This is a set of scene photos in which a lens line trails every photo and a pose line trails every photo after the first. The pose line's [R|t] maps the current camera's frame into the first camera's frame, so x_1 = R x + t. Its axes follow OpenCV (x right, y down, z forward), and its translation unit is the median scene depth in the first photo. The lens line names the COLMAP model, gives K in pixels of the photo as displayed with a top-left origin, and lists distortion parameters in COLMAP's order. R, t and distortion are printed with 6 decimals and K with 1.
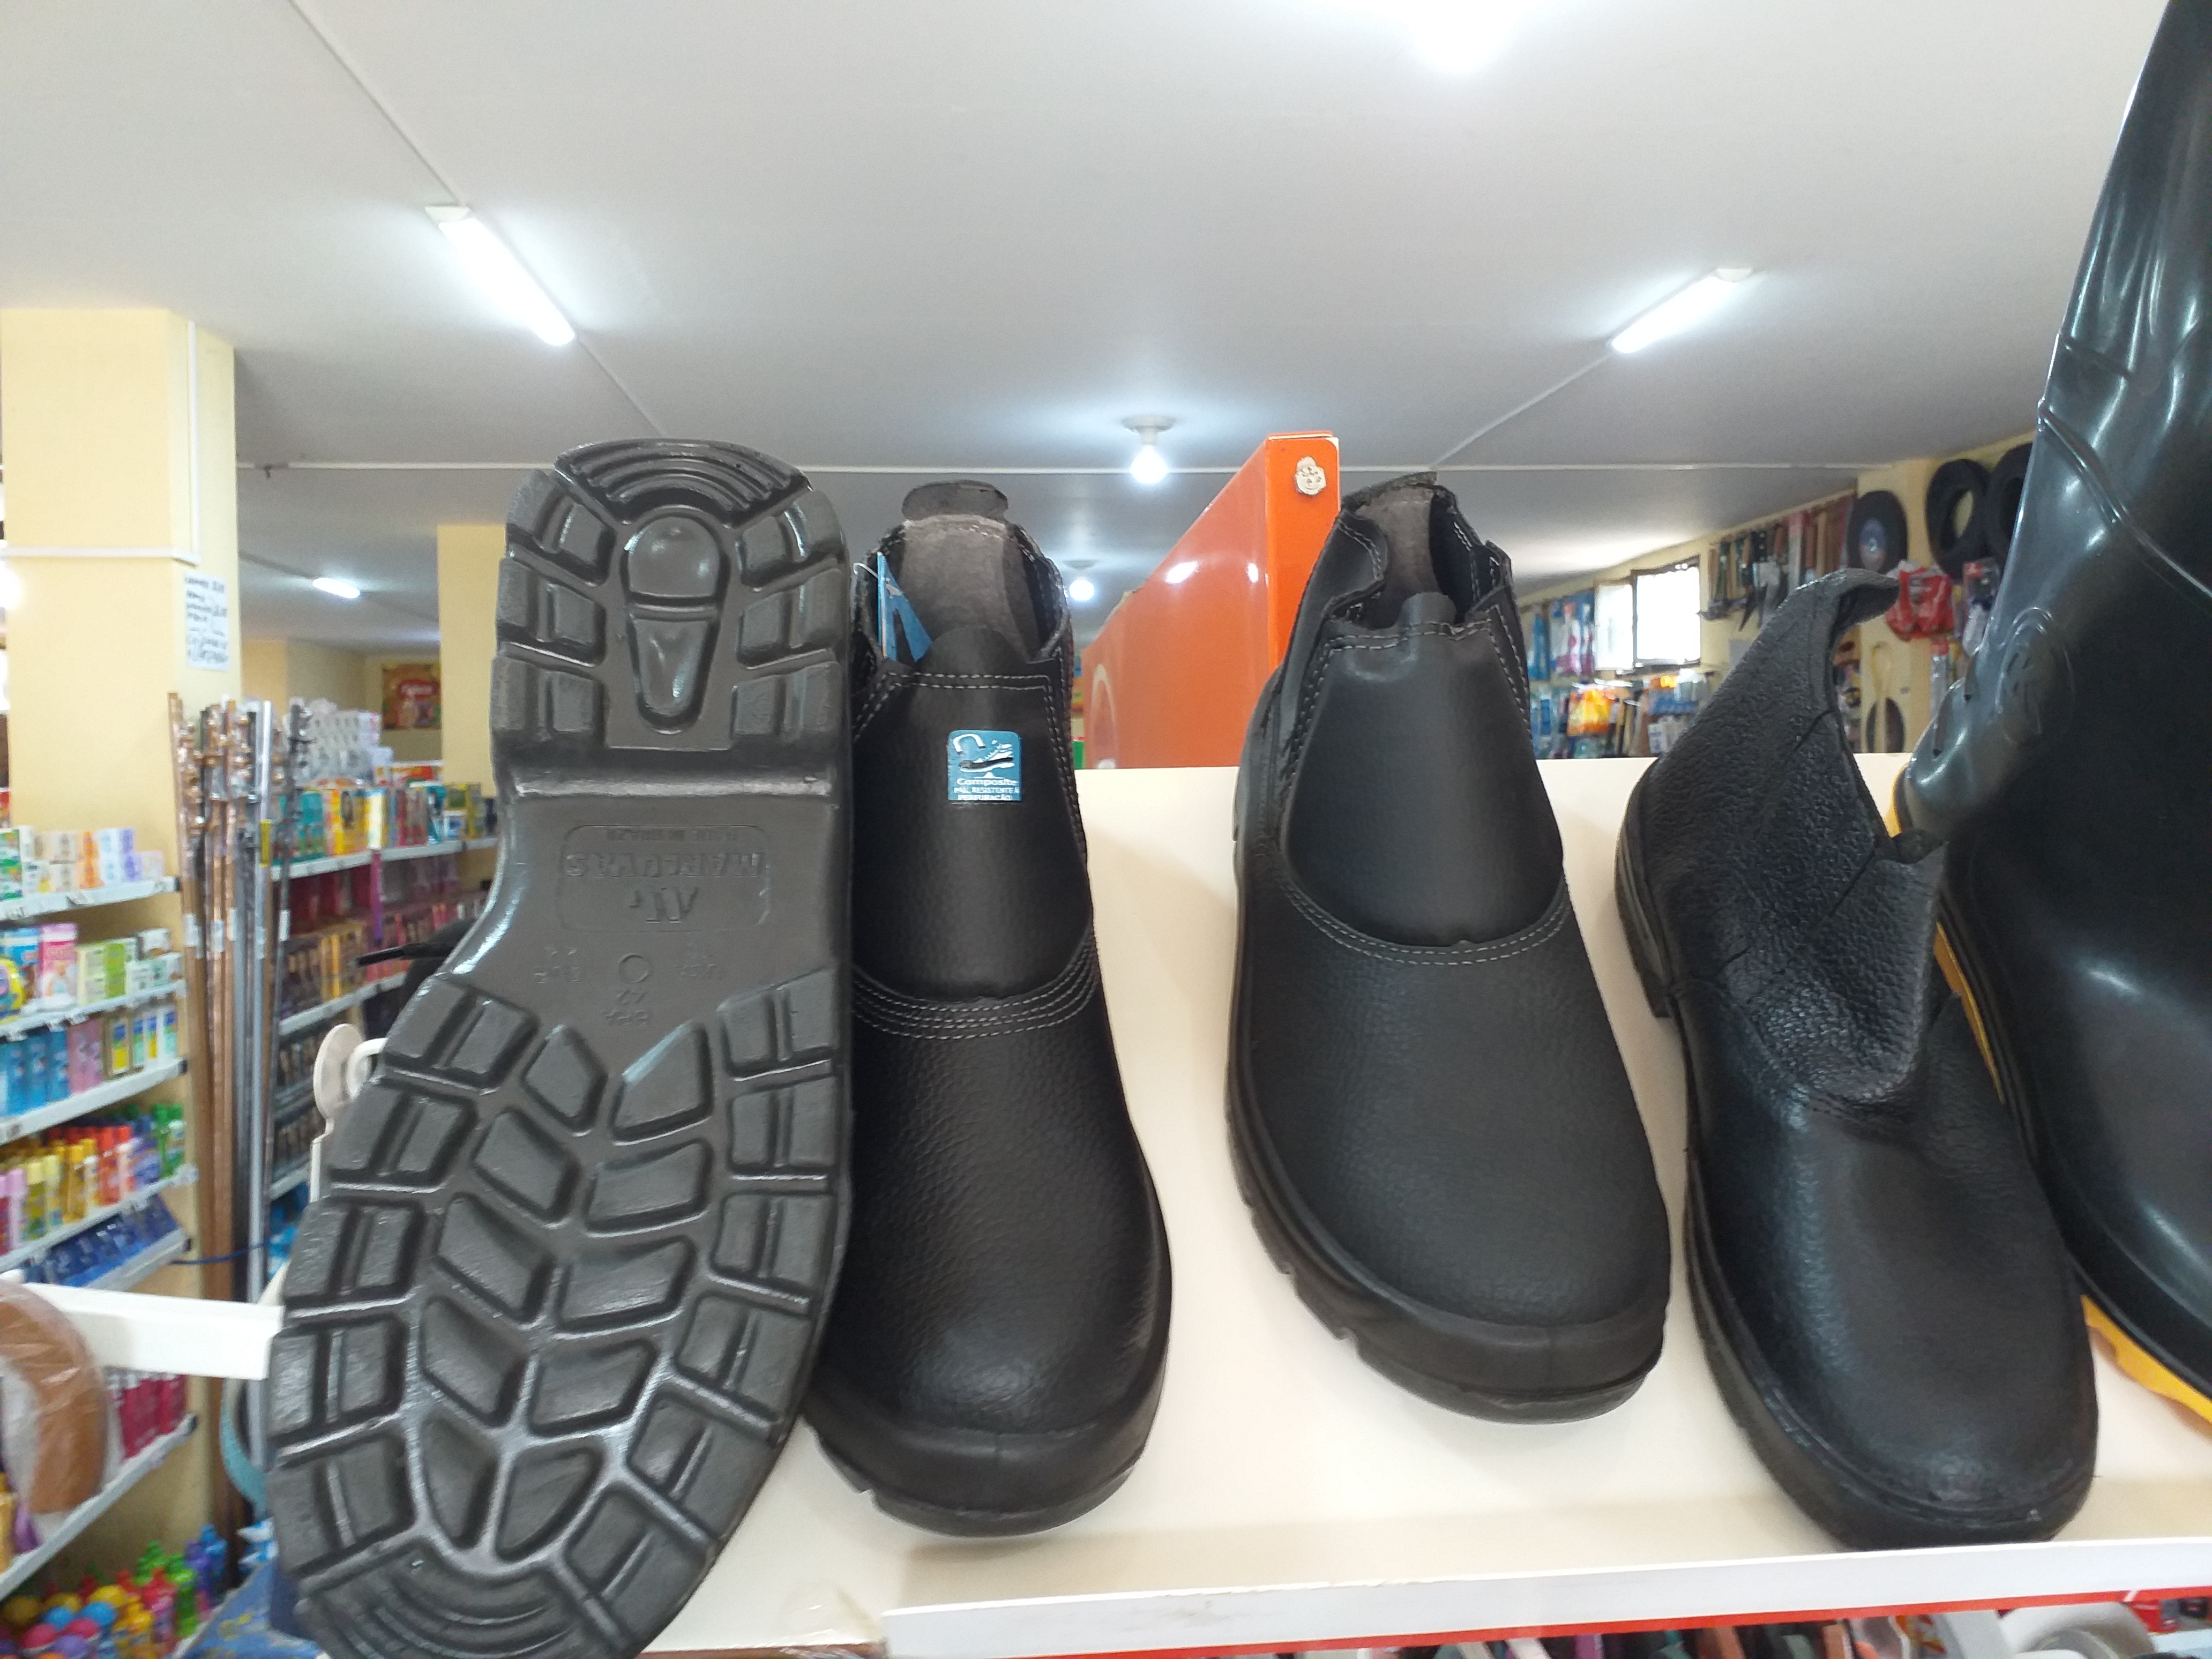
lens RADIAL K [[1716.9, 0, 1106.0], [0, 1716.9, 829.5], [0, 0, 1]] dist [0.087148, -0.094657]
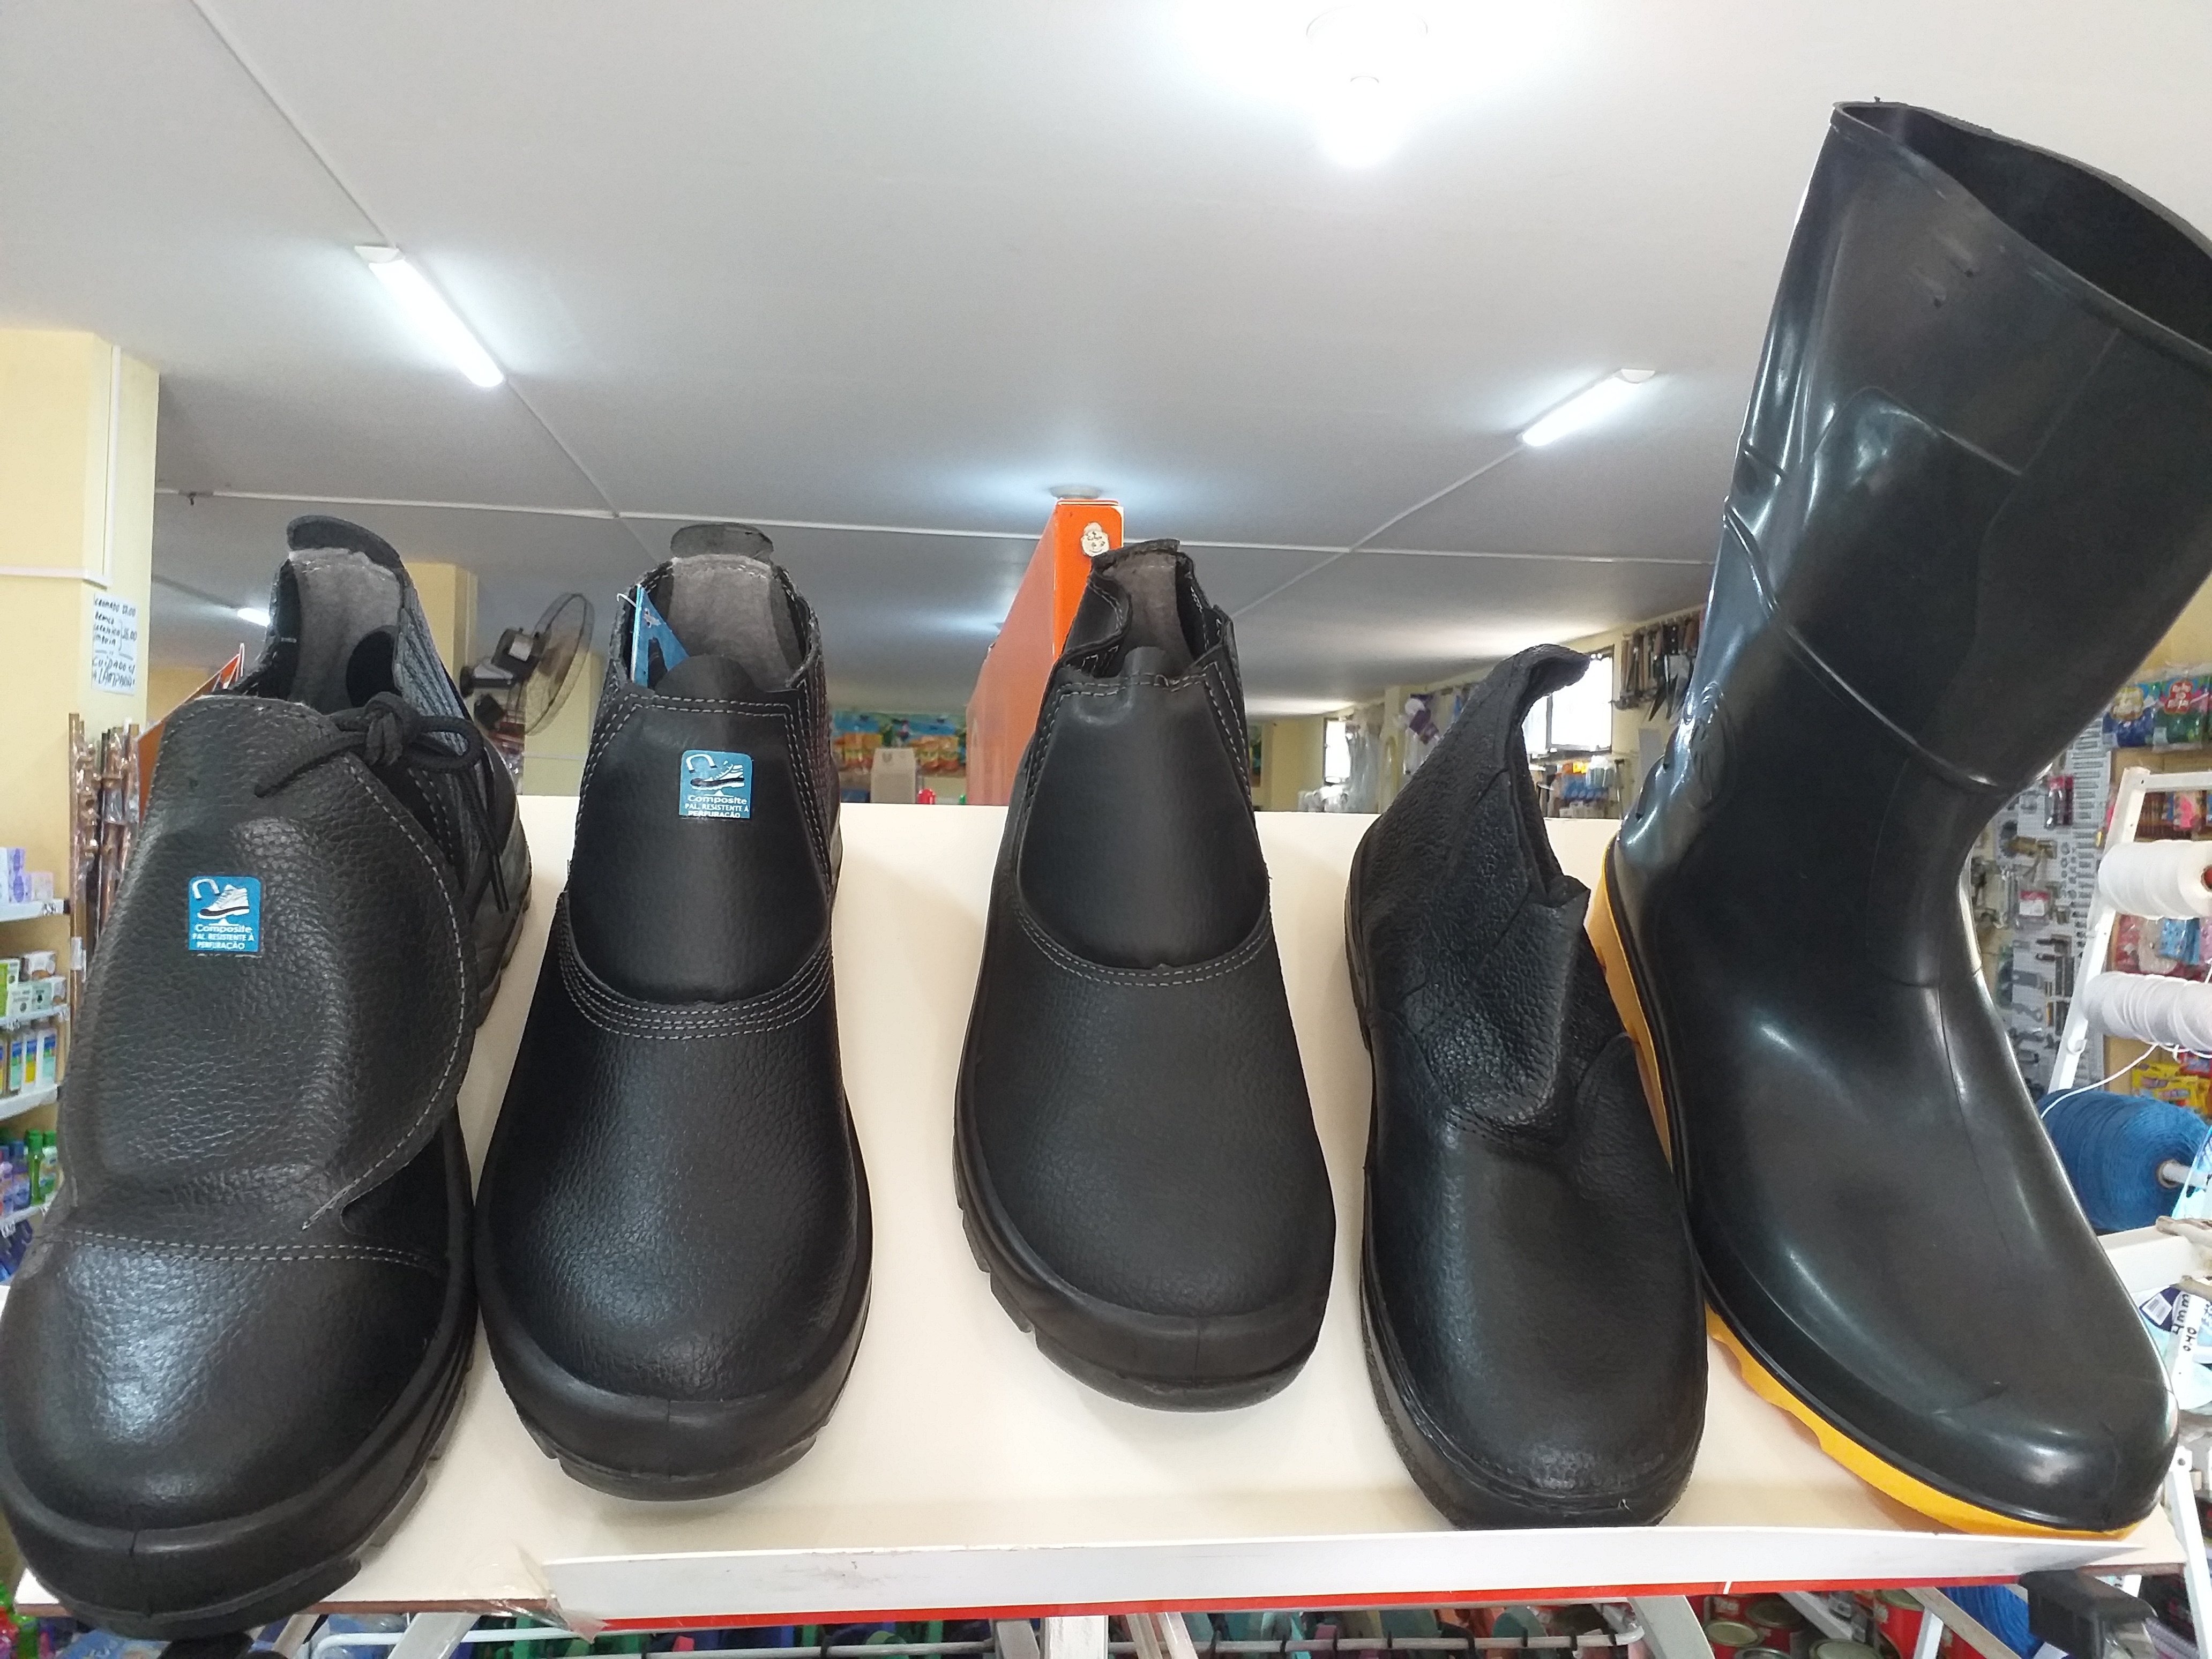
lens RADIAL K [[1719.9, 0, 1106.0], [0, 1719.9, 829.5], [0, 0, 1]] dist [0.131953, -0.153933]
pose [[0.998844, 0.040480, 0.025939, 0.129629], [-0.039408, 0.998399, -0.040578, 0.022915], [-0.027540, 0.039509, 0.998840, -0.081008]]
